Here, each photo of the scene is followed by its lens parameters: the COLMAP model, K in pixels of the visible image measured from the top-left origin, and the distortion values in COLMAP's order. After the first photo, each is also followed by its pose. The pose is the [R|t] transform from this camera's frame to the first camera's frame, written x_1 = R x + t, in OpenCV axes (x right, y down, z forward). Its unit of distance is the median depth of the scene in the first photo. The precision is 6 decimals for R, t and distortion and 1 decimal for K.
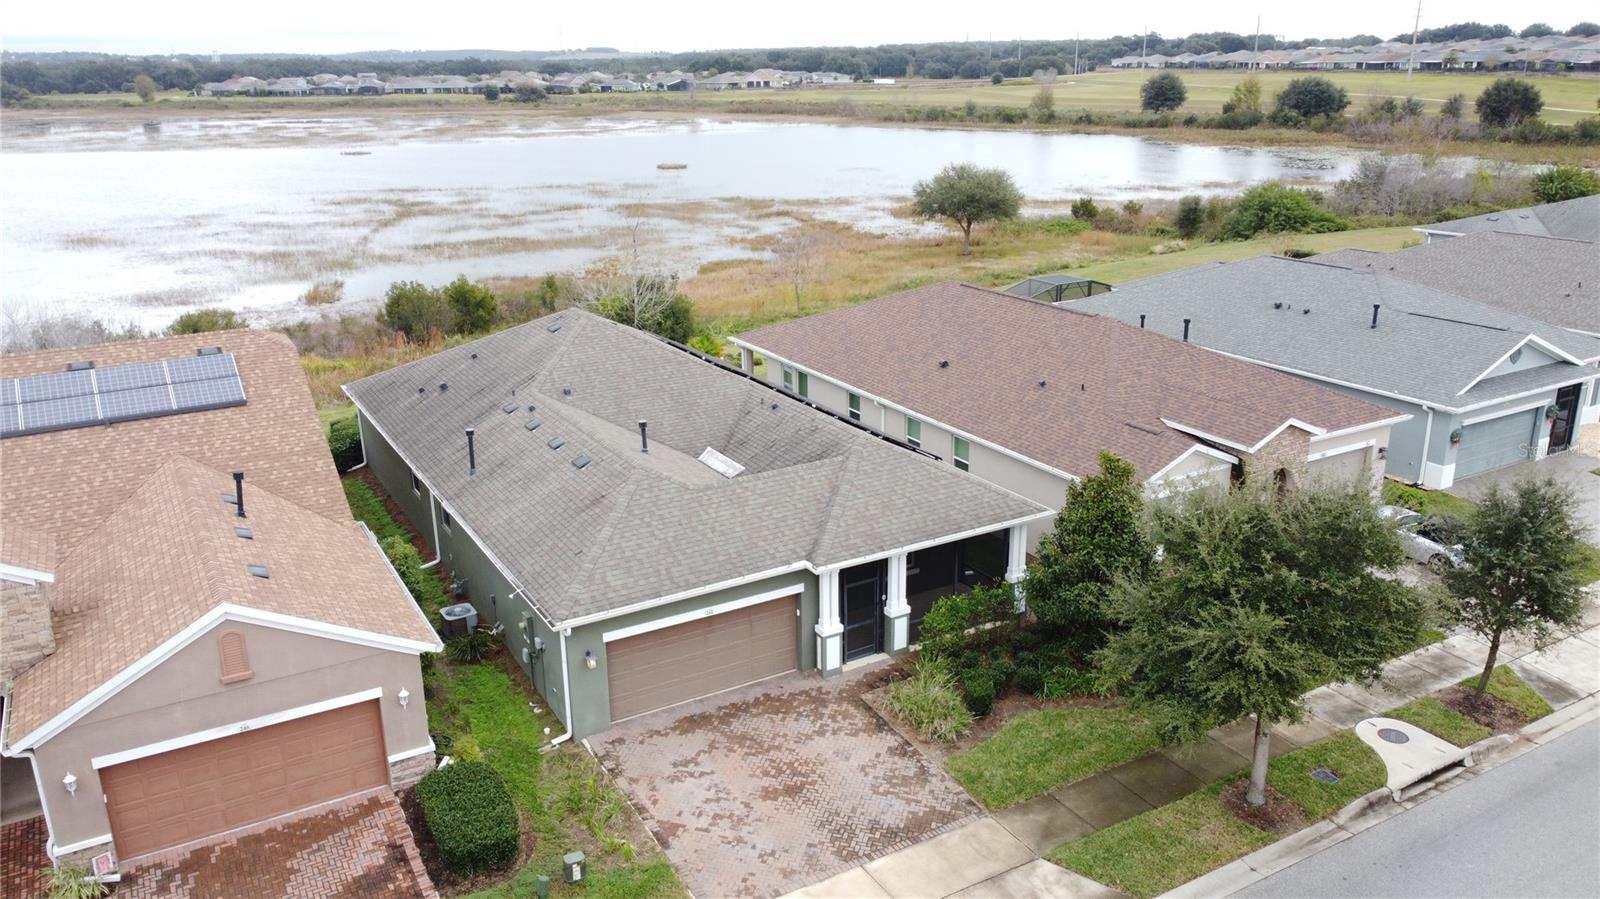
lens RADIAL K [[1209.4, 0, 800.5], [0, 1209.4, 446.6], [0, 0, 1]] dist [0.006334, -0.015488]
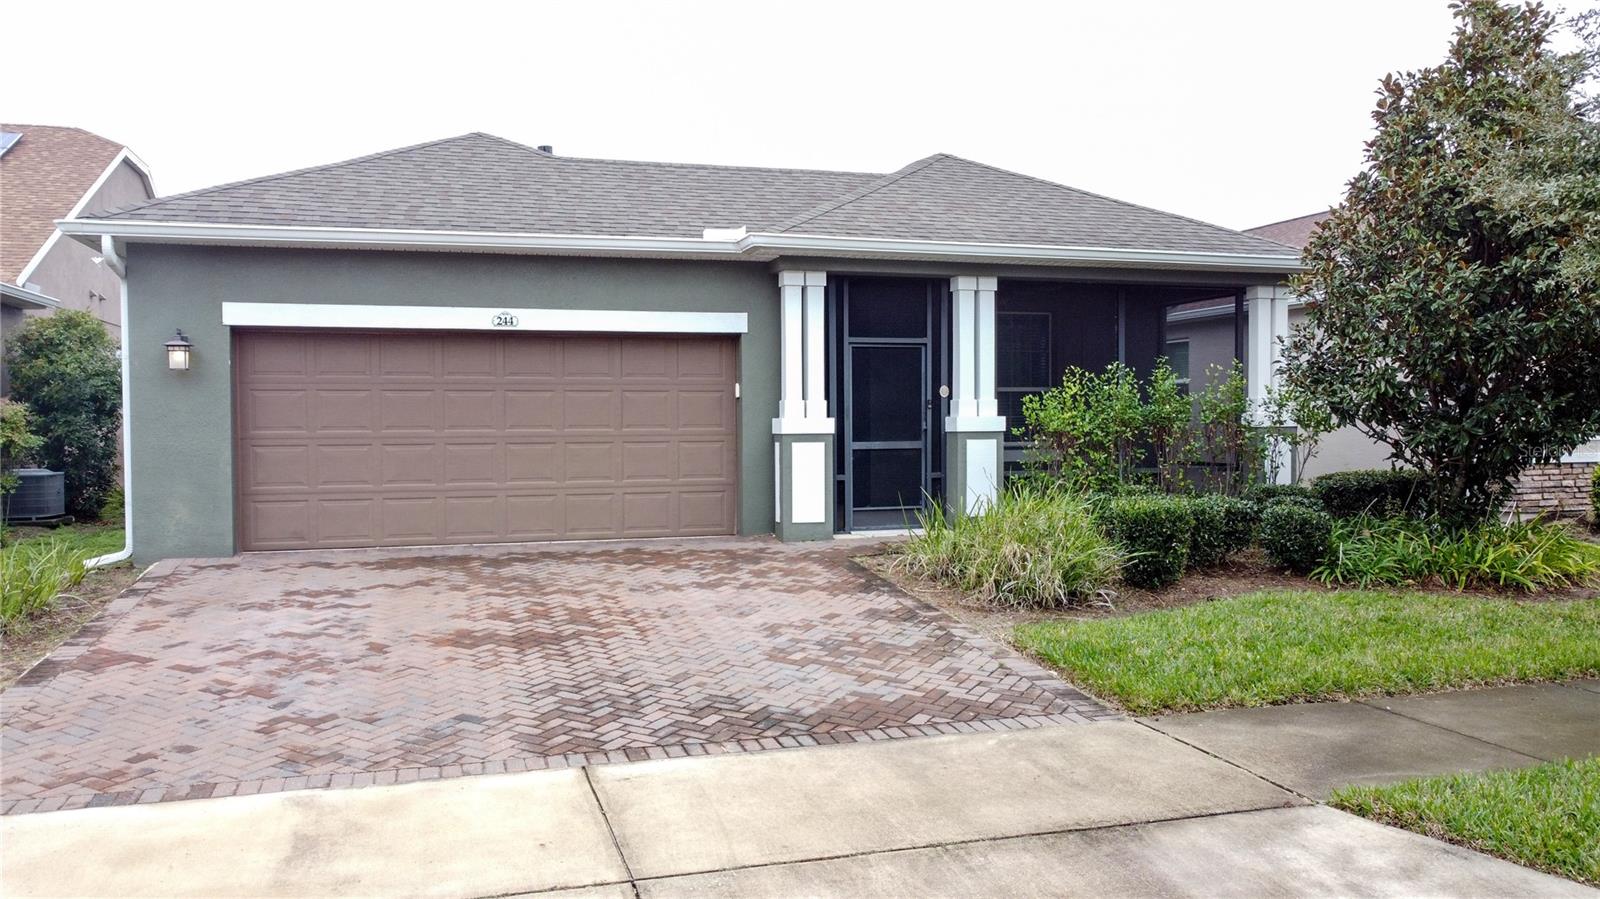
lens RADIAL K [[1209.4, 0, 800.8], [0, 1209.4, 444.3], [0, 0, 1]] dist [0.006334, -0.015488]
pose [[0.973750, 0.011210, -0.227345, 0.105033], [-0.075126, 0.958646, -0.274507, 0.237212], [0.214866, 0.284381, 0.934323, 0.509008]]
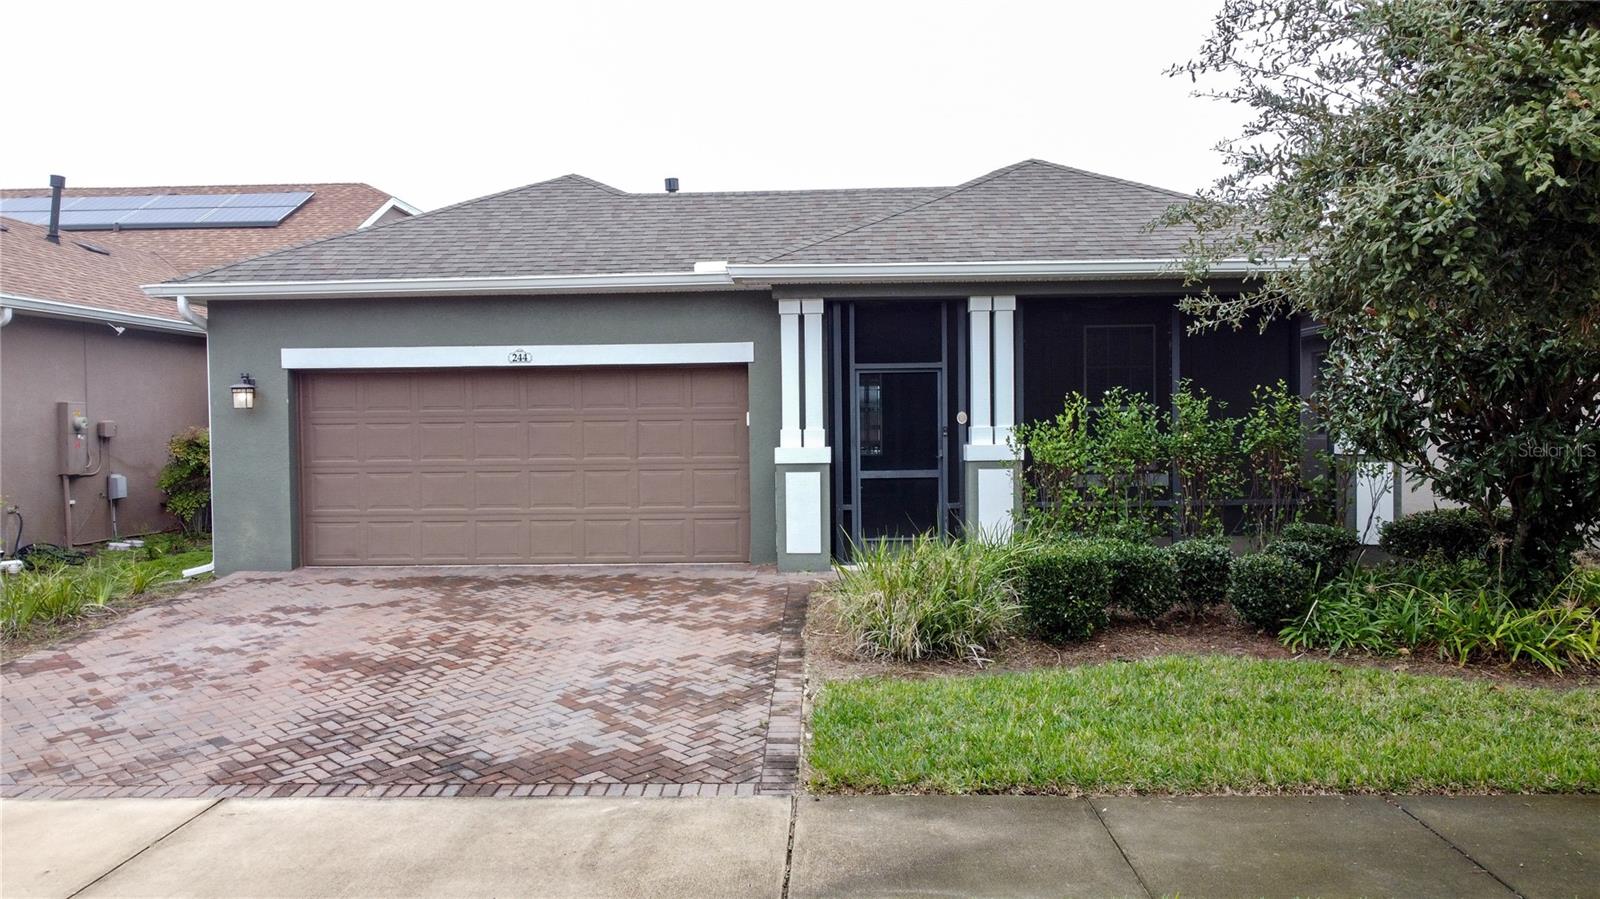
lens RADIAL K [[1209.4, 0, 802.9], [0, 1209.4, 448.1], [0, 0, 1]] dist [0.006334, -0.015488]
pose [[0.852240, 0.014086, -0.522961, 0.214295], [-0.157578, 0.960124, -0.230936, 0.212411], [0.498854, 0.279220, 0.820476, 0.552907]]
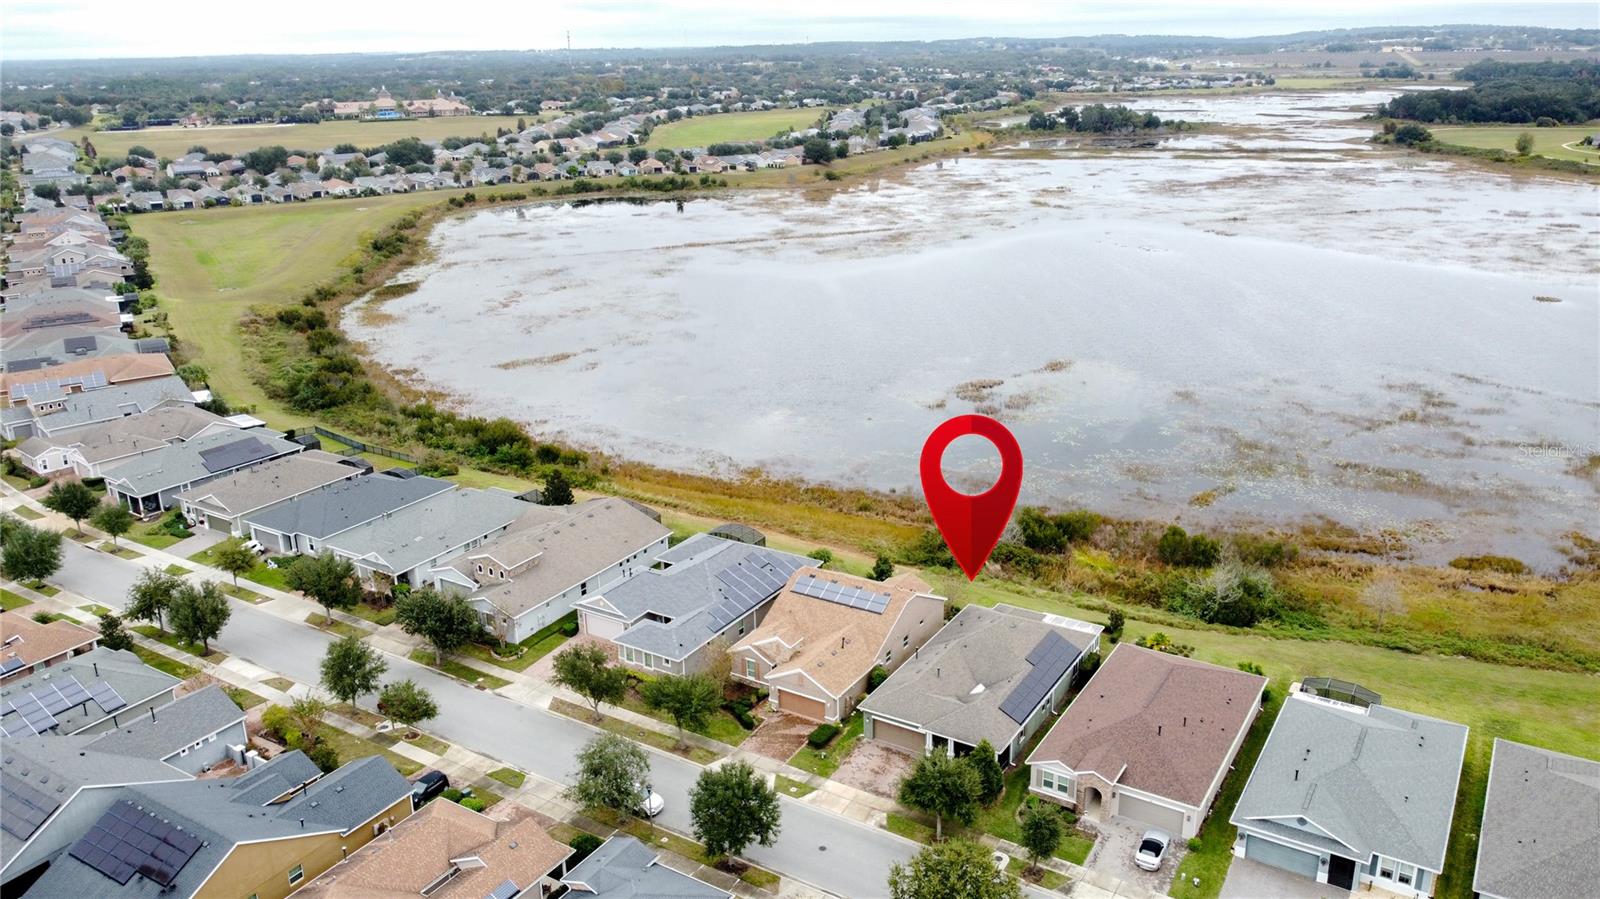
lens RADIAL K [[1209.4, 0, 801.5], [0, 1209.4, 457.8], [0, 0, 1]] dist [0.006334, -0.015488]
pose [[0.467984, 0.292349, -0.833980, 2.140928], [-0.259640, 0.947534, 0.186459, -1.017067], [0.844735, 0.129274, 0.519336, -1.041111]]
